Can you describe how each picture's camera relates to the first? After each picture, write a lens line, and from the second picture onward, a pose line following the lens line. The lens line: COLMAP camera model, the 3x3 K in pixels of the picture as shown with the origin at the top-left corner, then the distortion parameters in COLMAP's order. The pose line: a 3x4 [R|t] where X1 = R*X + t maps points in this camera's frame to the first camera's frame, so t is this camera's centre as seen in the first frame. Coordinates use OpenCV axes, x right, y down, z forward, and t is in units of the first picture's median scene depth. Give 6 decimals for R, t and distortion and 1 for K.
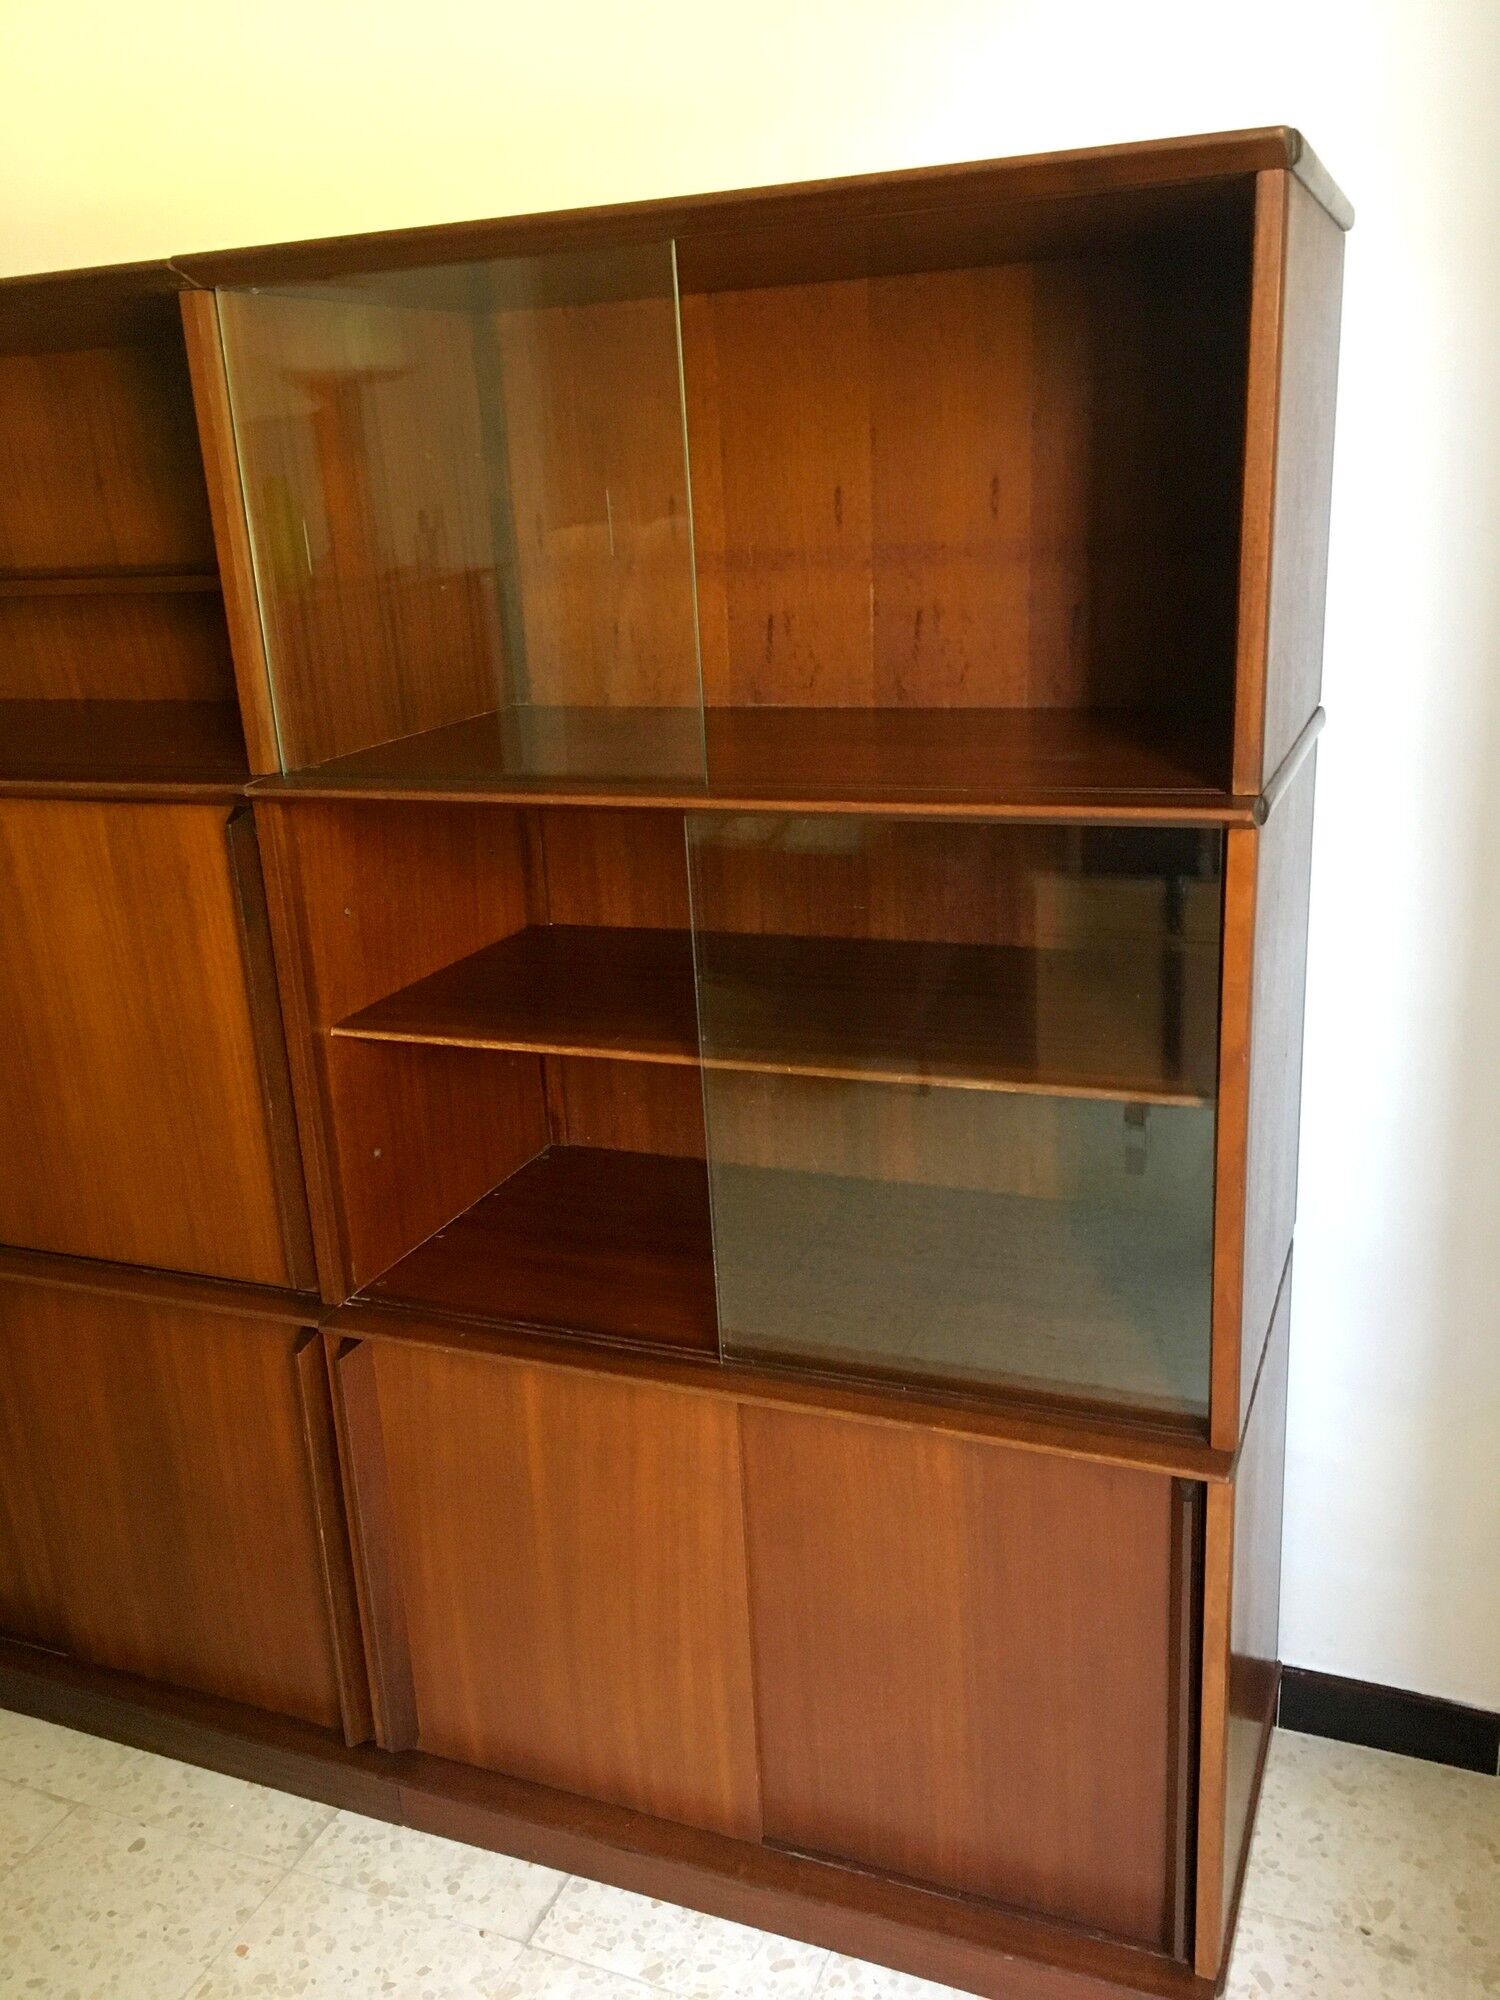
lens RADIAL K [[1728.1, 0, 750.0], [0, 1728.1, 1000.0], [0, 0, 1]] dist [0.007510, -0.022397]
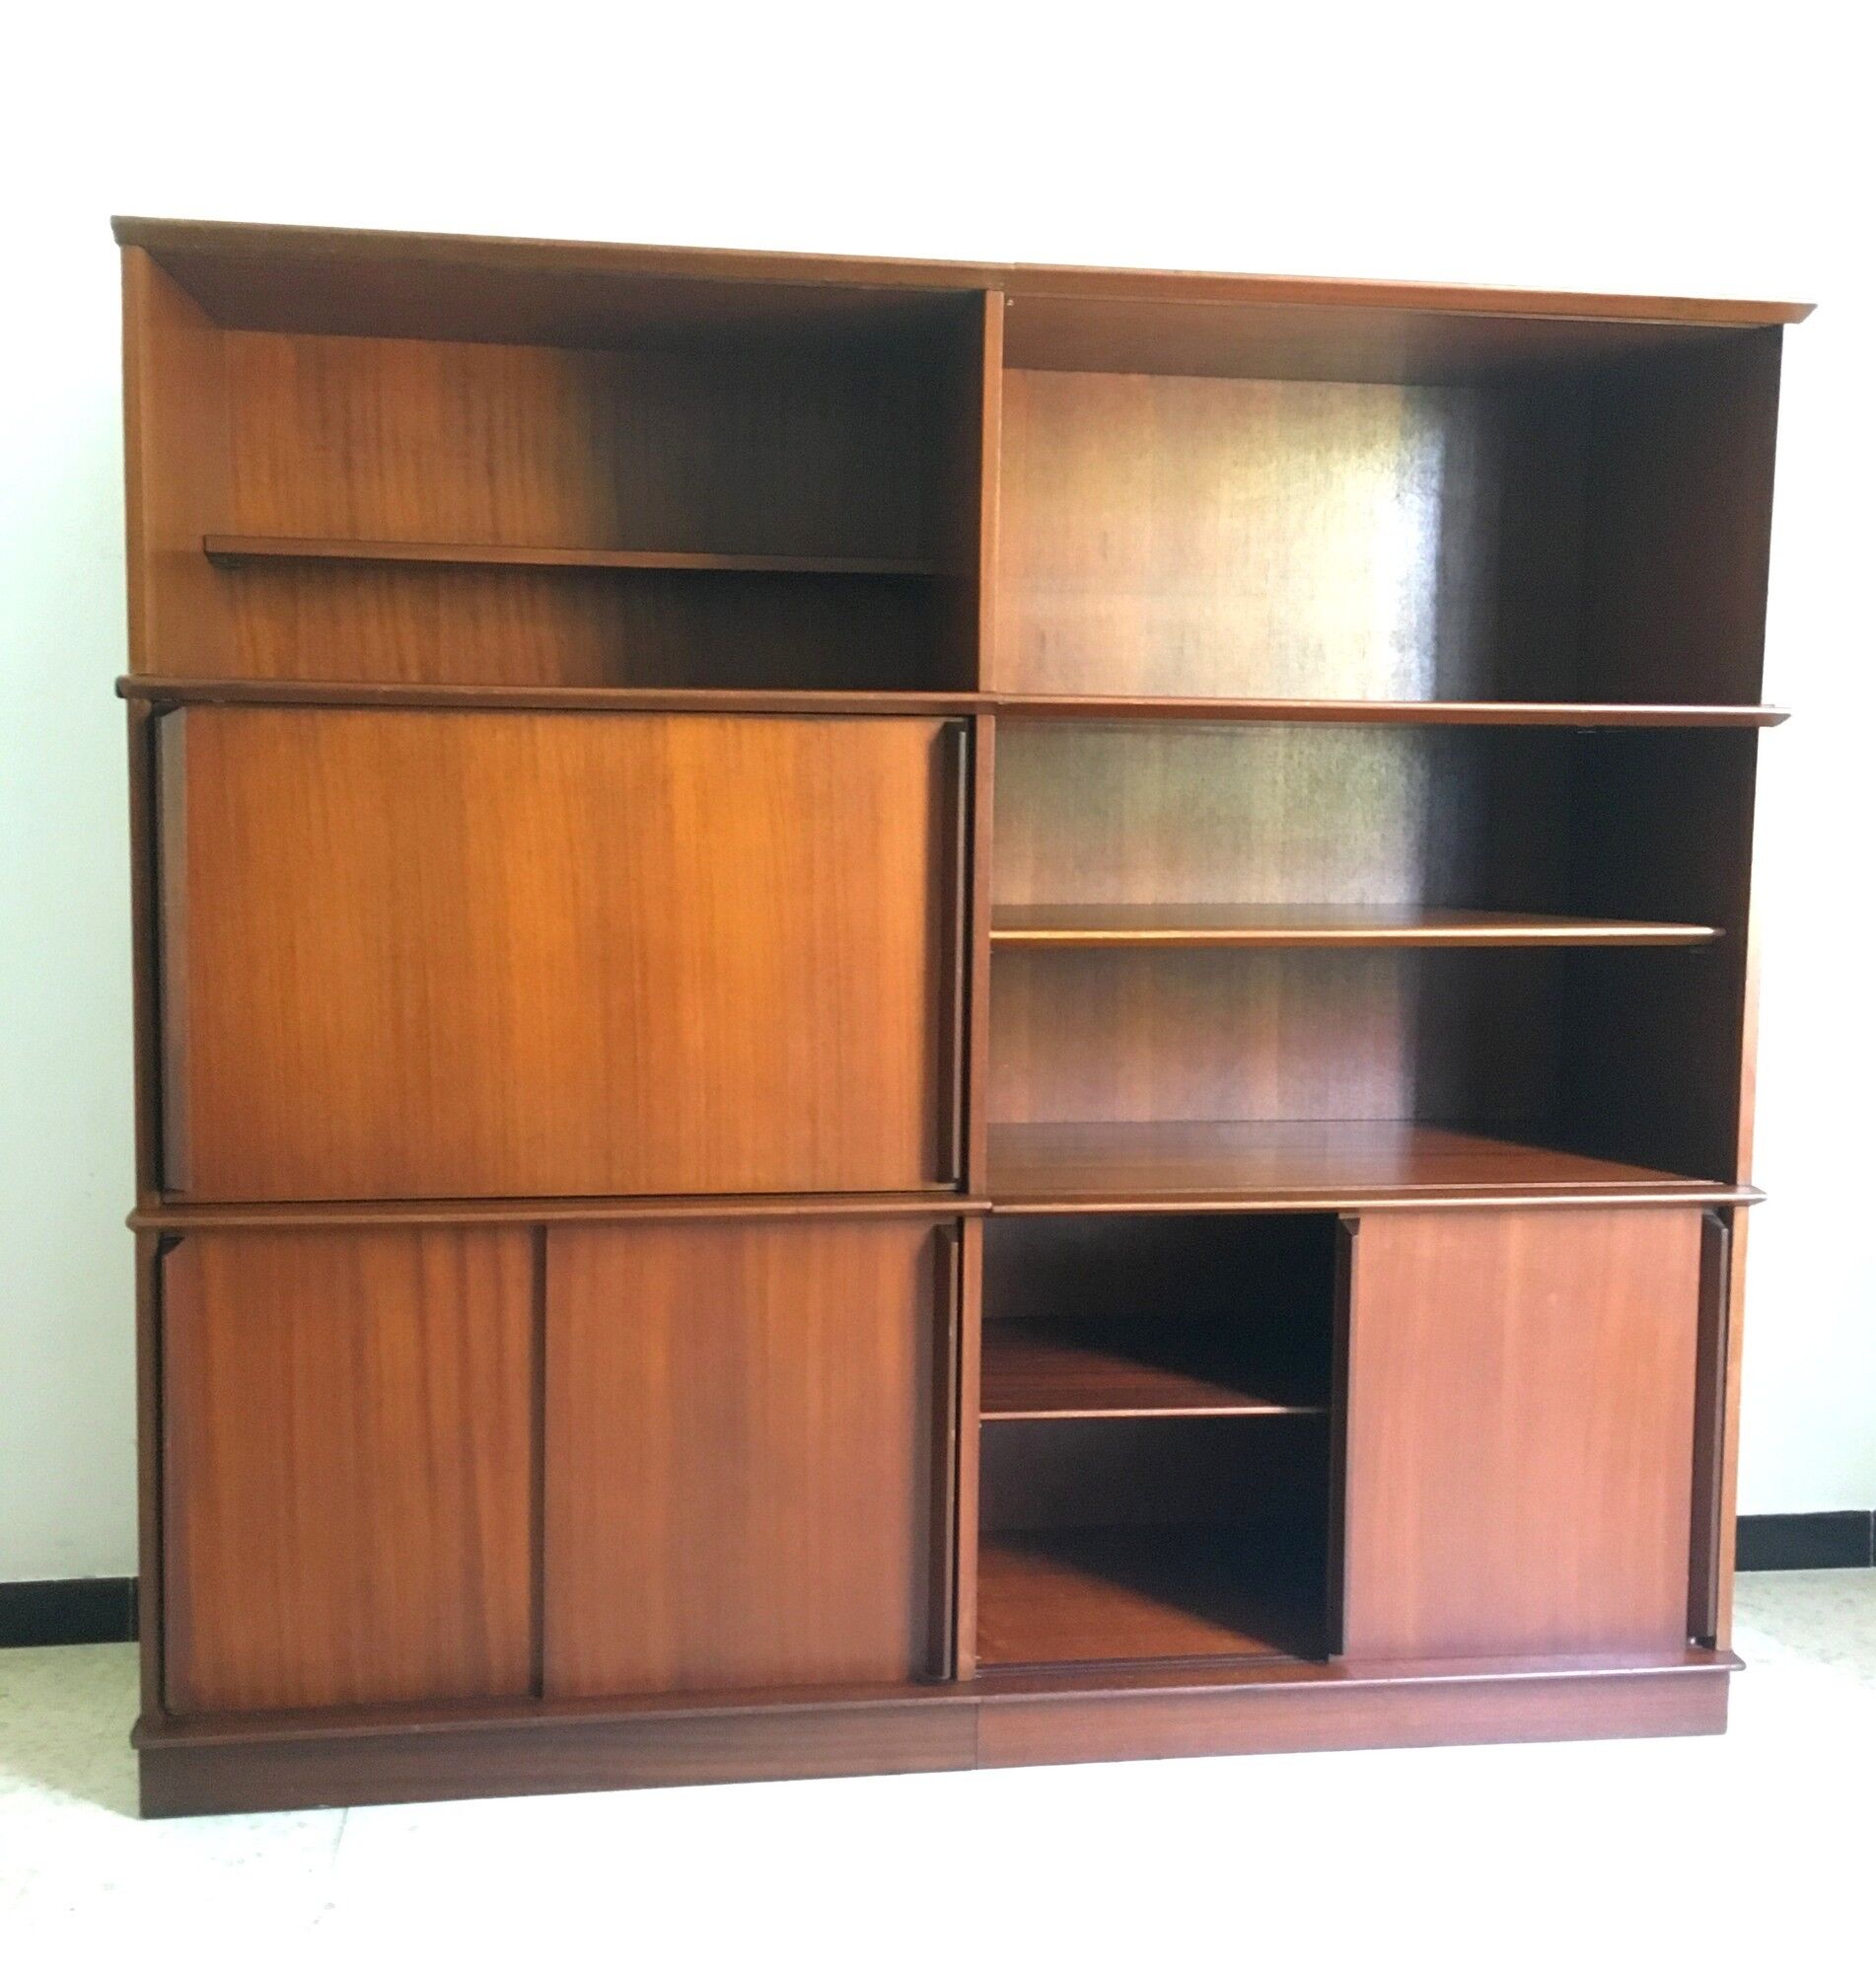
lens RADIAL K [[2155.0, 0, 940.1], [0, 2155.0, 941.9], [0, 0, 1]] dist [0.002836, -0.017732]
pose [[0.858184, 0.017404, 0.513047, -0.952596], [0.096501, 0.976138, -0.194532, 0.282057], [-0.504190, 0.216454, 0.836026, -0.134720]]
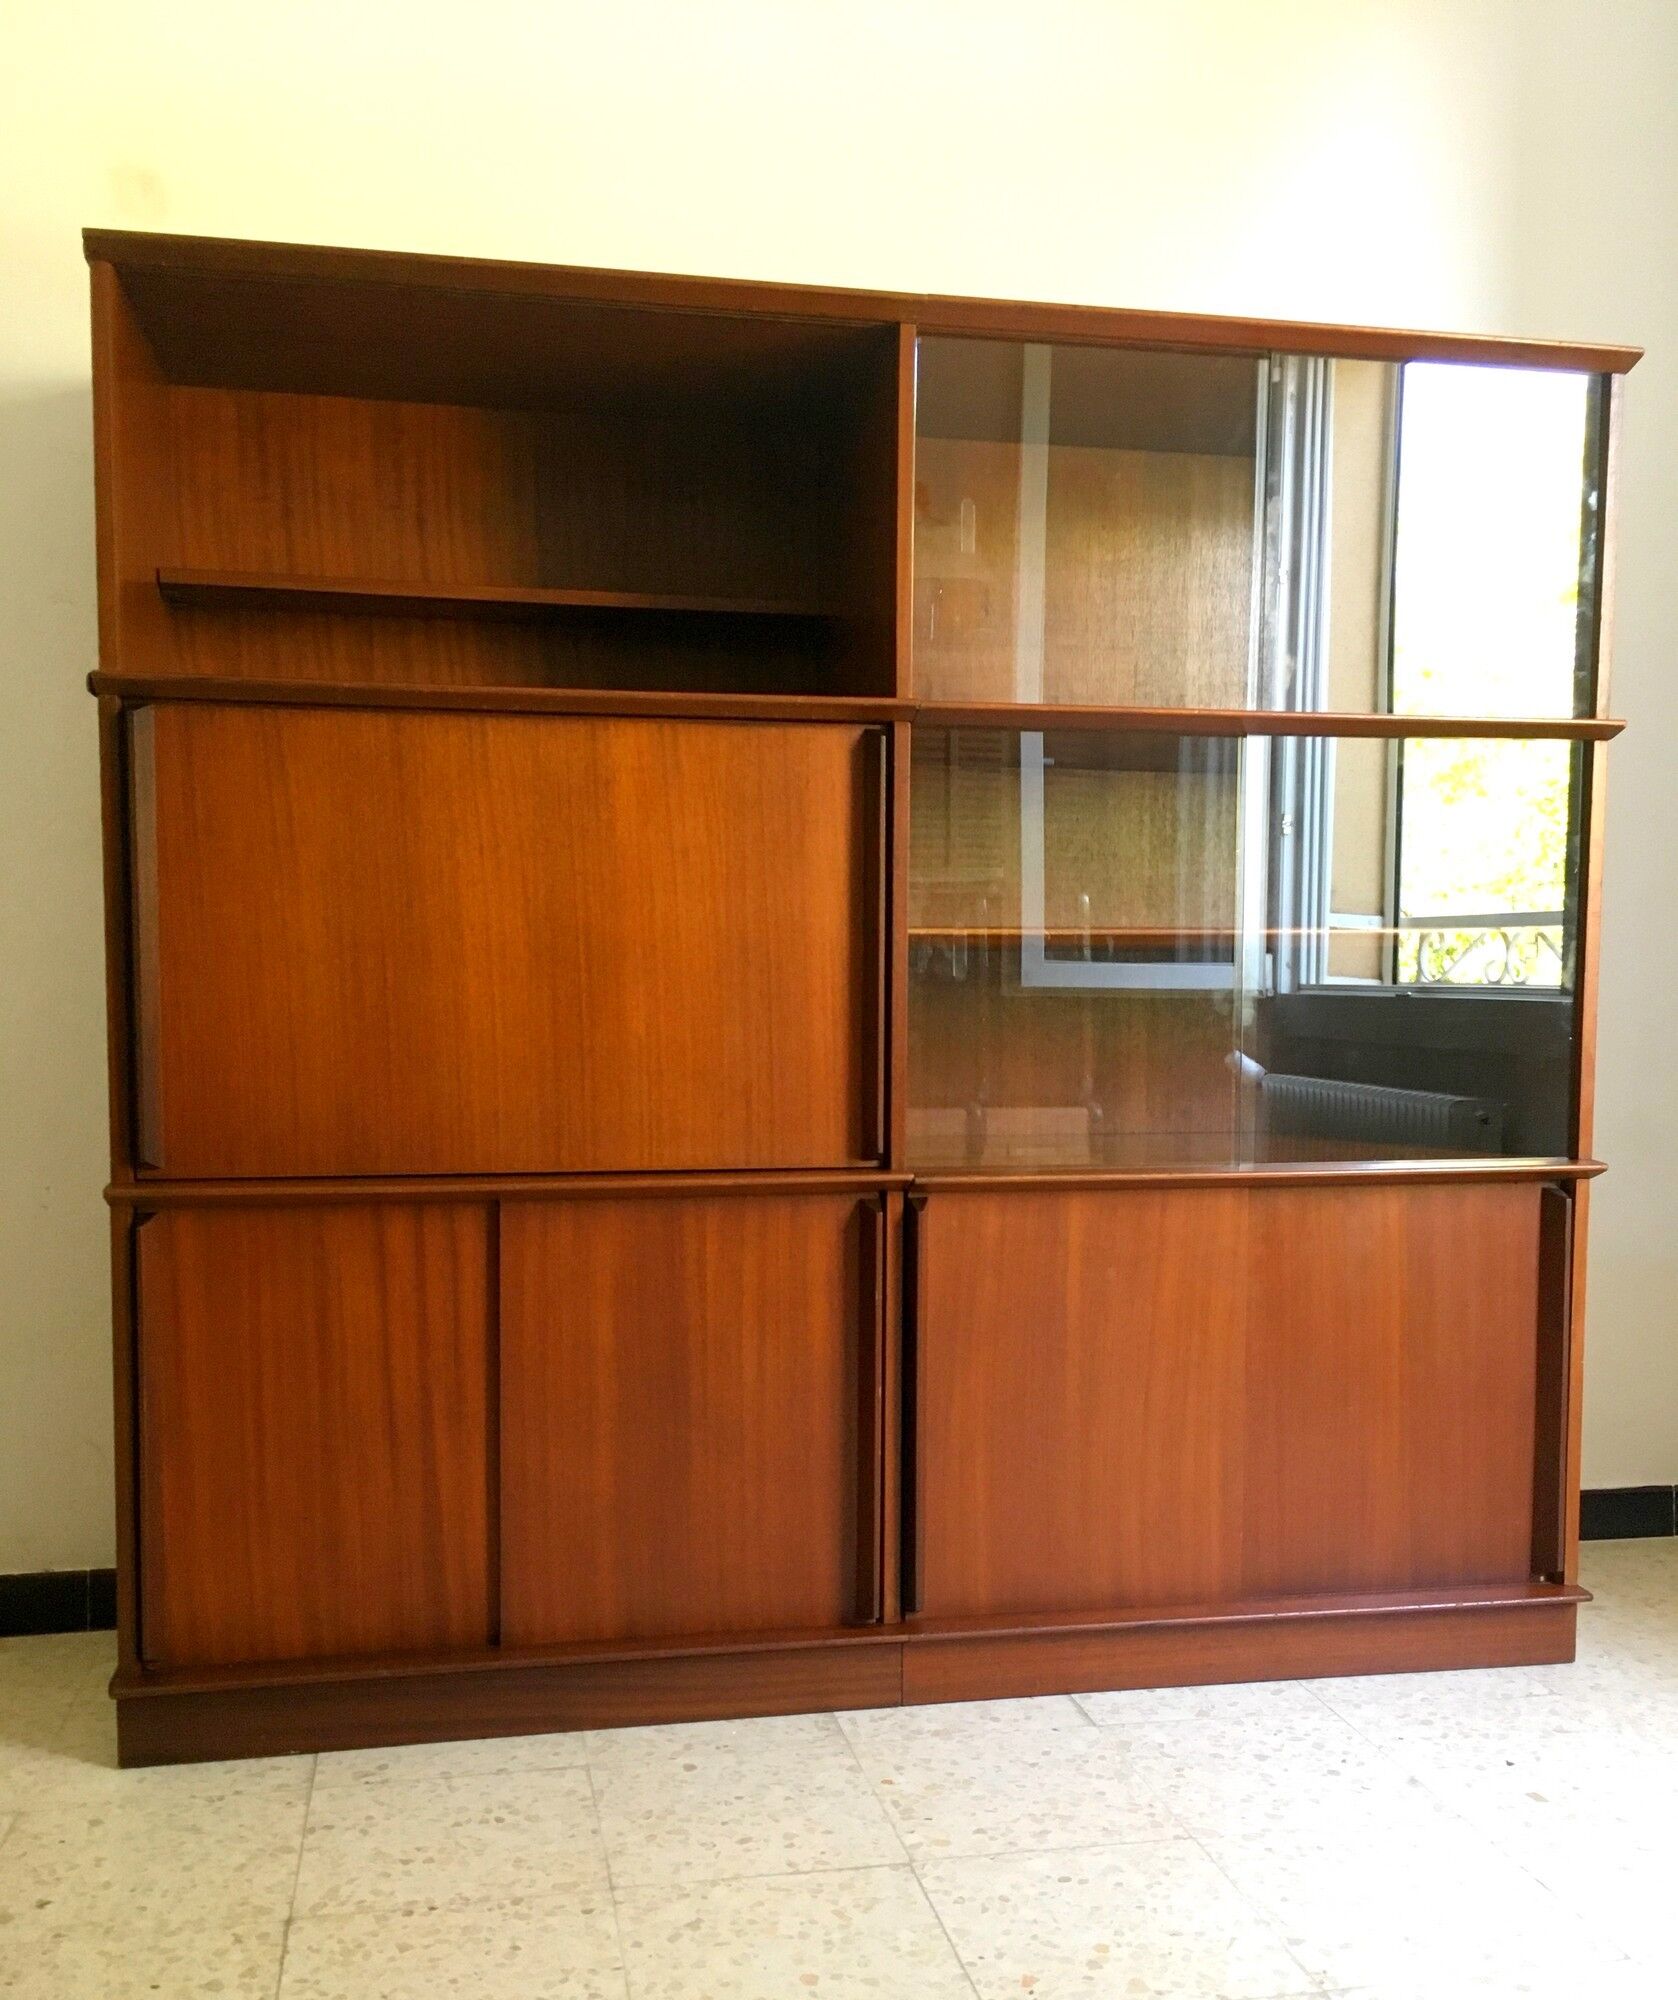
lens RADIAL K [[1931.4, 0, 837.7], [0, 1931.4, 1126.7], [0, 0, 1]] dist [0.003704, 0.002614]
pose [[0.828059, 0.008268, 0.560580, -1.003890], [0.120567, 0.973870, -0.192459, 0.393383], [-0.547524, 0.226955, 0.805425, -0.021477]]
